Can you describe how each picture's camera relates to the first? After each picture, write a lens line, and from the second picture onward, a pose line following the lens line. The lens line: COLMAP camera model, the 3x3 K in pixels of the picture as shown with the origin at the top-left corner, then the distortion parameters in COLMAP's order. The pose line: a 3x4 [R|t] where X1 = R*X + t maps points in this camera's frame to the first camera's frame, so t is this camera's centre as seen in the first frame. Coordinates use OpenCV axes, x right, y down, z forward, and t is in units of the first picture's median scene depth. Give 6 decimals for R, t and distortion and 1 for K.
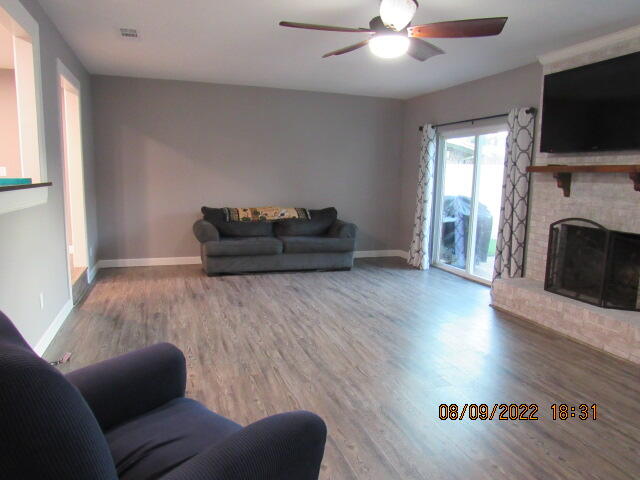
lens RADIAL K [[455.9, 0, 309.8], [0, 455.9, 240.3], [0, 0, 1]] dist [-0.021928, -0.004427]
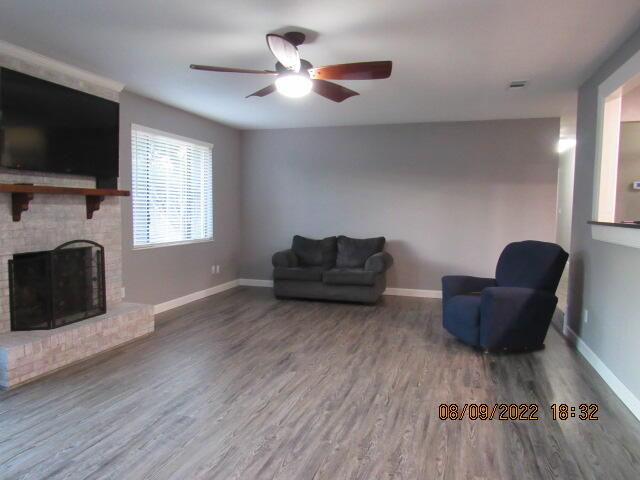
lens RADIAL K [[455.9, 0, 316.9], [0, 455.9, 239.2], [0, 0, 1]] dist [-0.021928, -0.004427]
pose [[-0.814444, -0.073174, 0.575610, -0.388564], [0.050080, 0.979450, 0.195372, -0.208411], [-0.578077, 0.187946, -0.794042, 1.408930]]
